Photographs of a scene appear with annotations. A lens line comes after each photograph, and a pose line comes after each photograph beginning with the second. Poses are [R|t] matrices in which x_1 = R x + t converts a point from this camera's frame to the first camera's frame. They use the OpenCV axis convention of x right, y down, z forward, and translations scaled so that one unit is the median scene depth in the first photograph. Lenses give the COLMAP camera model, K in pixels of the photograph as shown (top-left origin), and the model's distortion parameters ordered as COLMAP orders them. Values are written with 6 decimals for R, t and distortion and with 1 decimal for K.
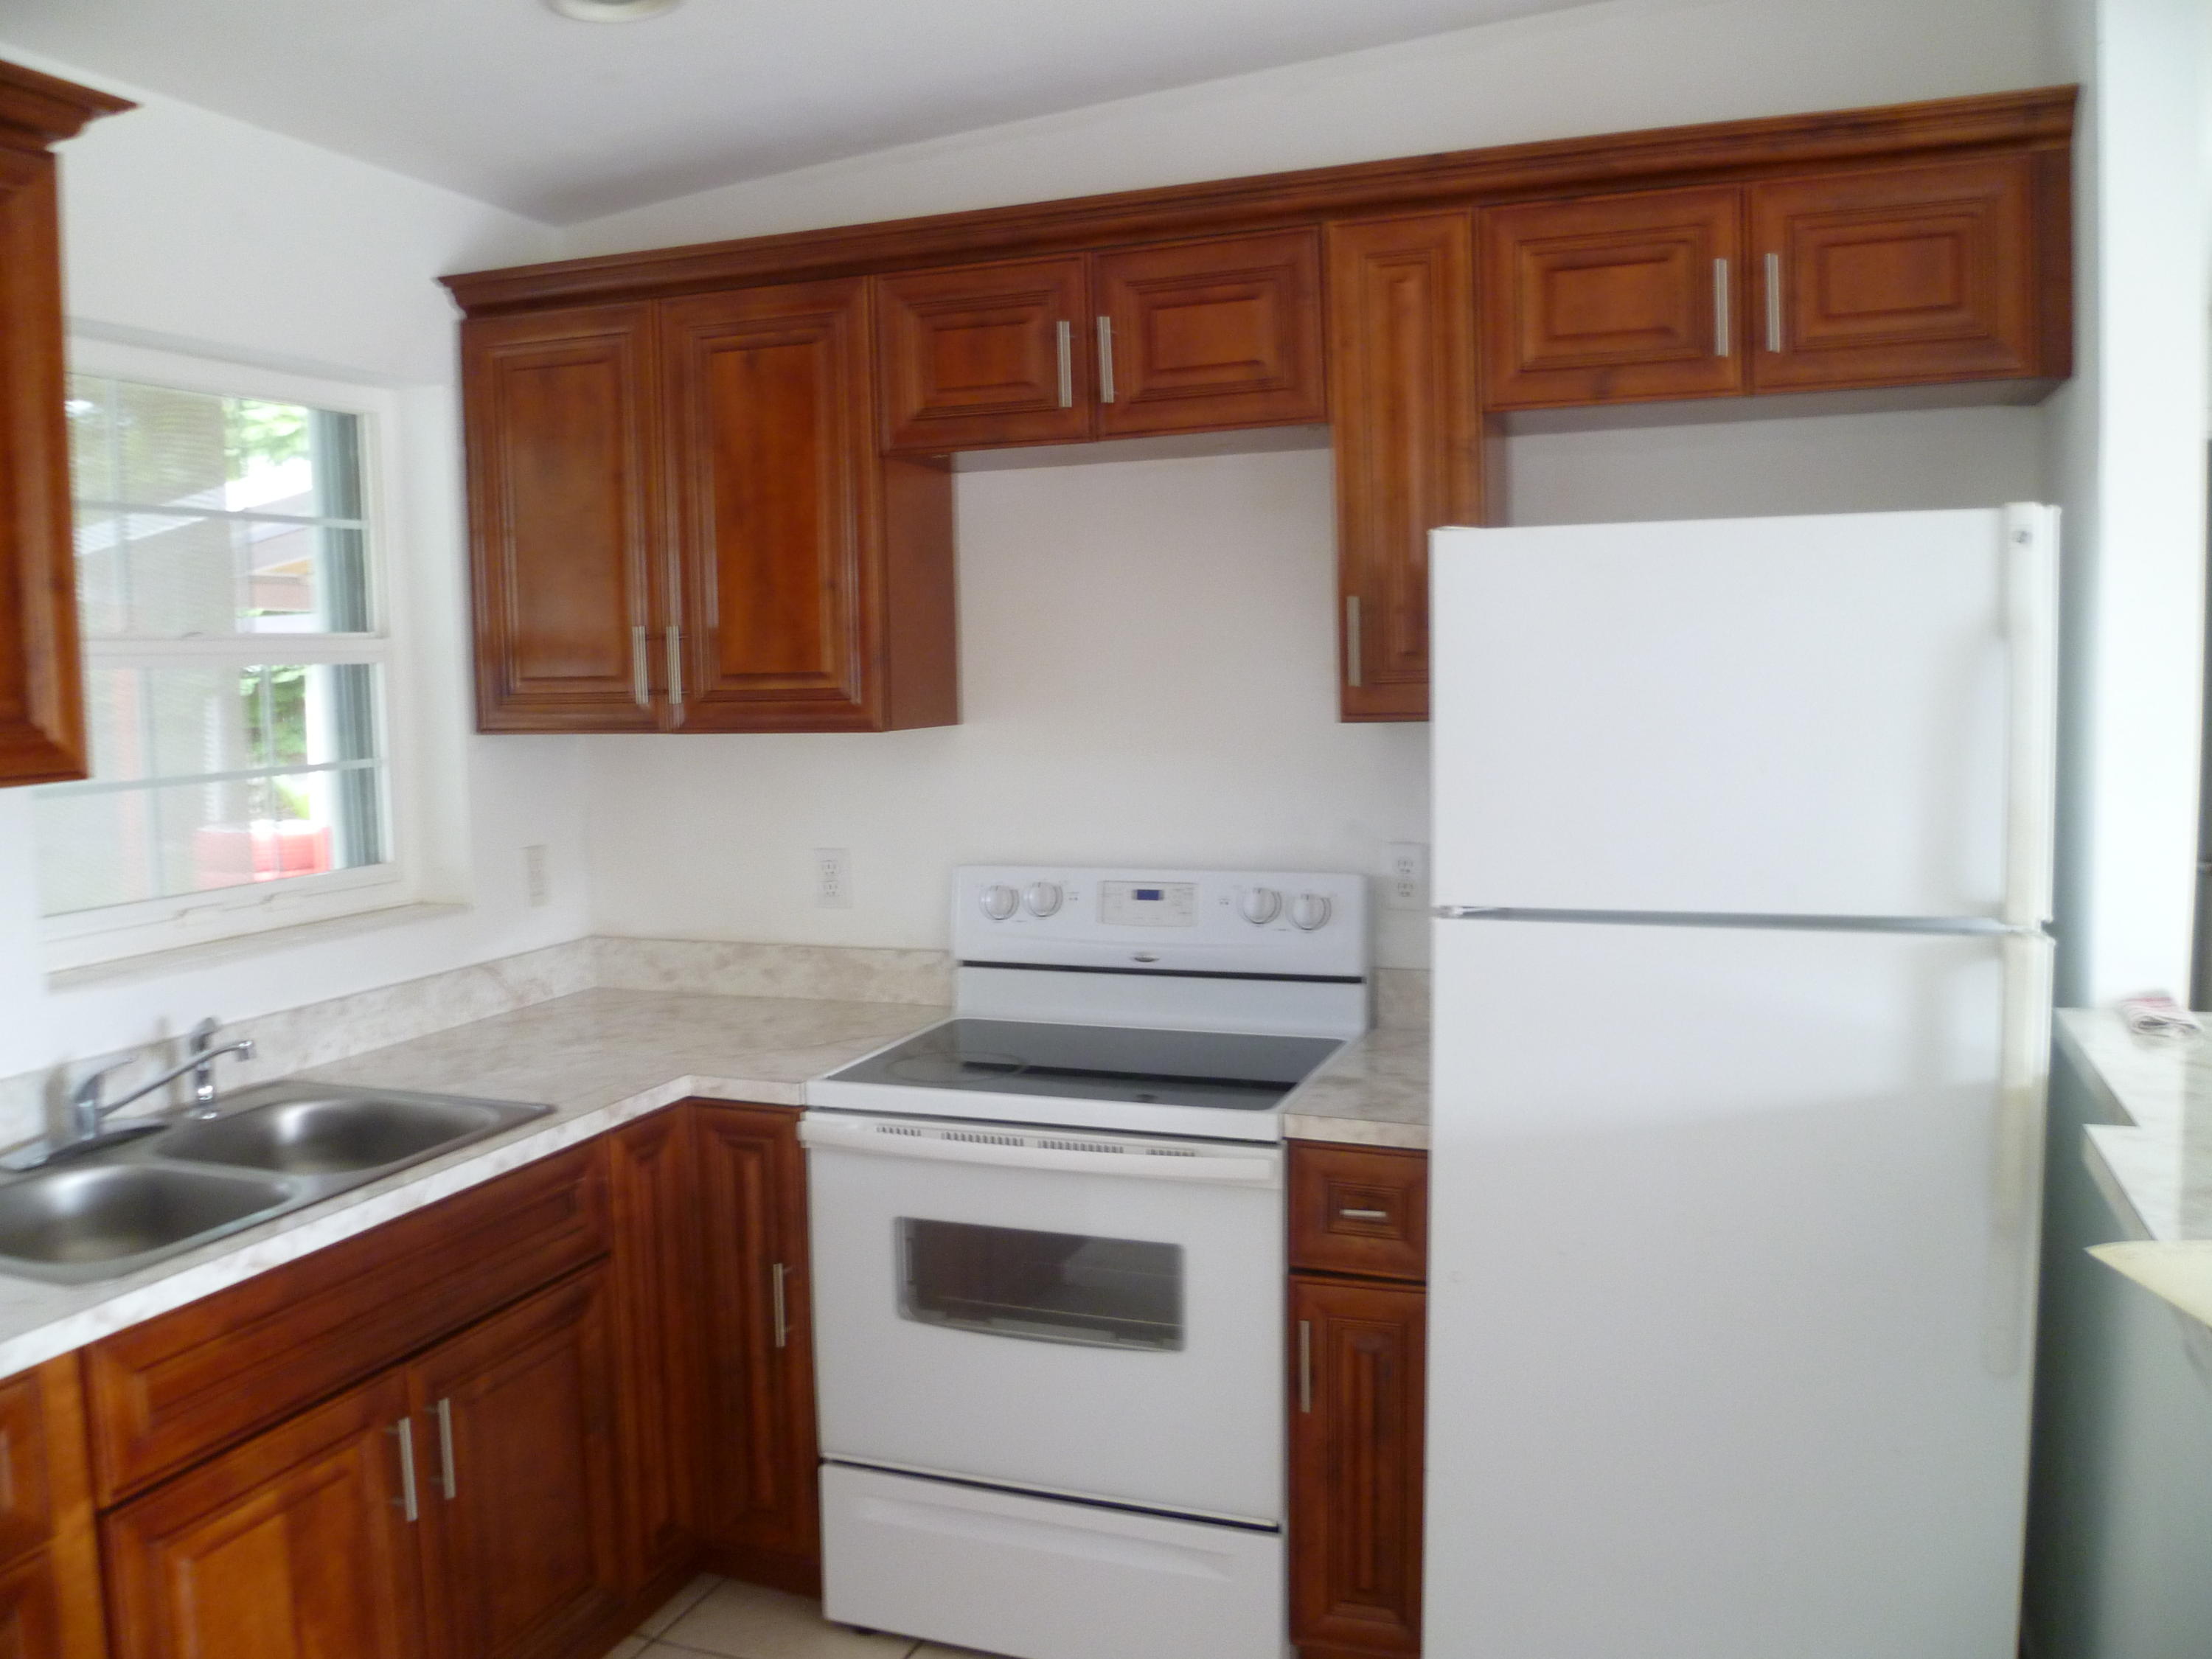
lens RADIAL K [[1811.1, 0, 1110.2], [0, 1811.1, 827.6], [0, 0, 1]] dist [-0.095797, 0.034055]
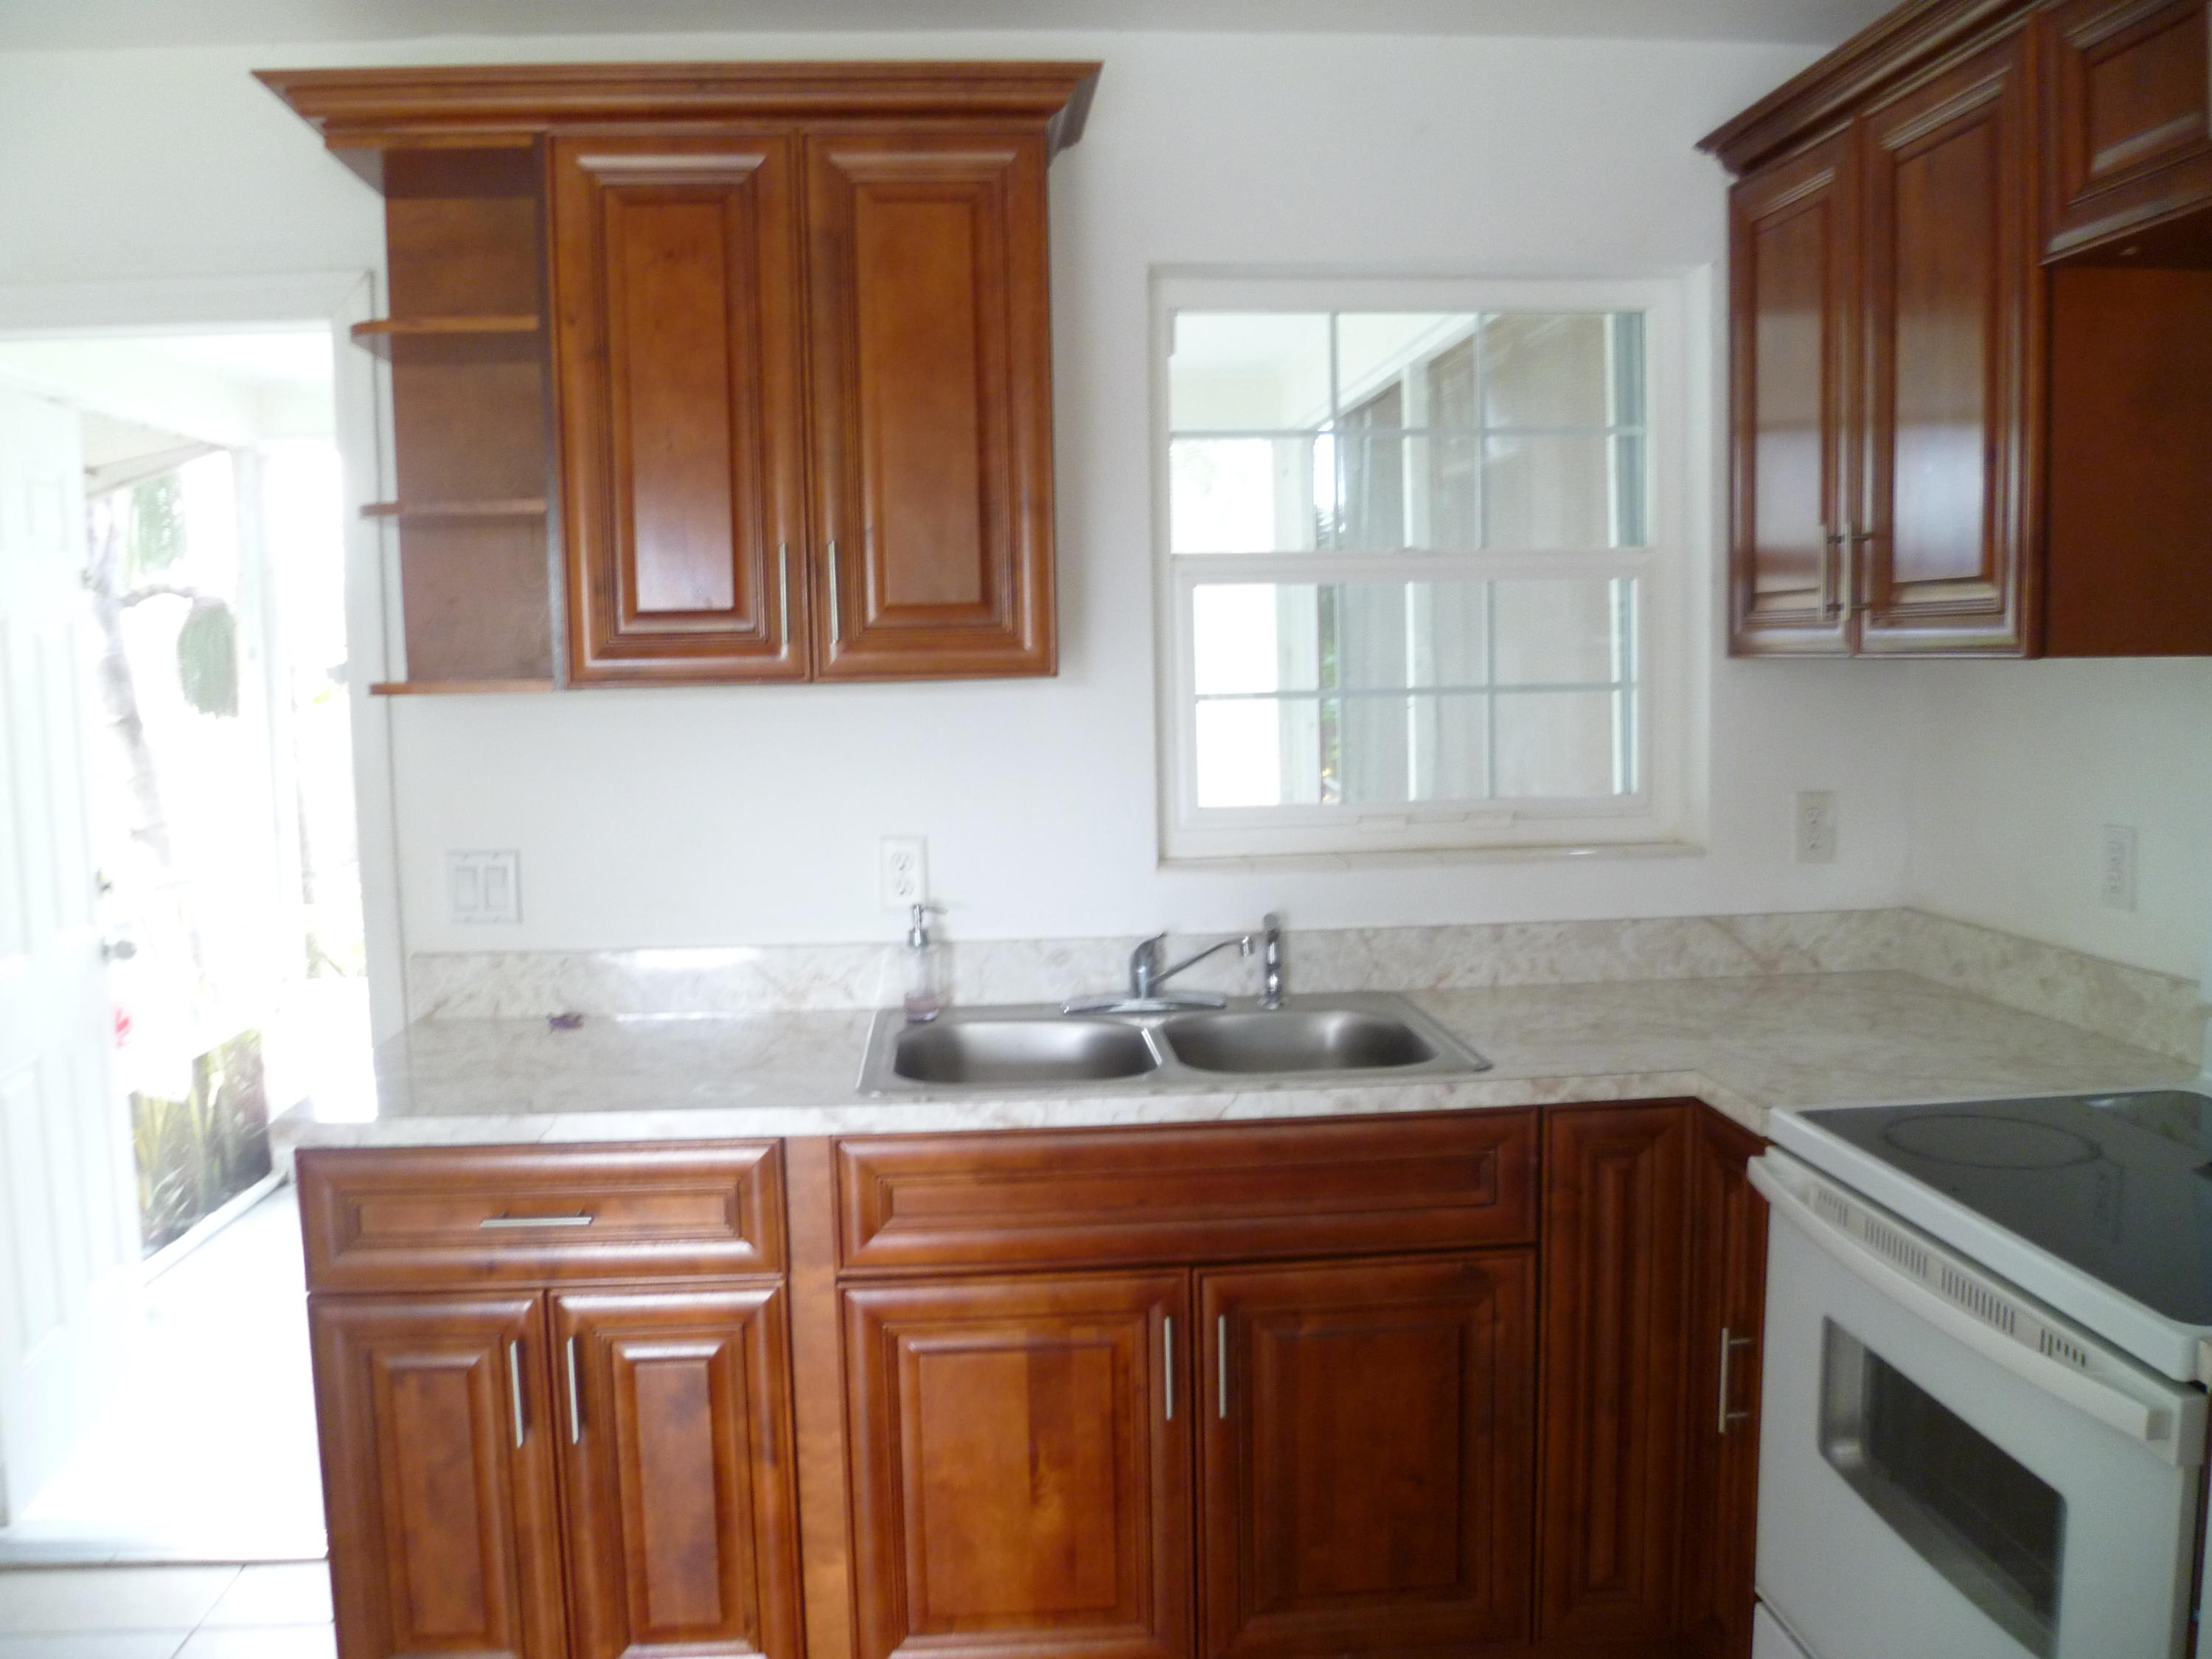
lens RADIAL K [[1811.1, 0, 1099.8], [0, 1811.1, 834.3], [0, 0, 1]] dist [-0.095797, 0.034055]
pose [[0.411308, 0.095769, -0.906451, 0.370718], [-0.068913, 0.994886, 0.073843, -0.010294], [0.908888, 0.032094, 0.415804, 0.401376]]
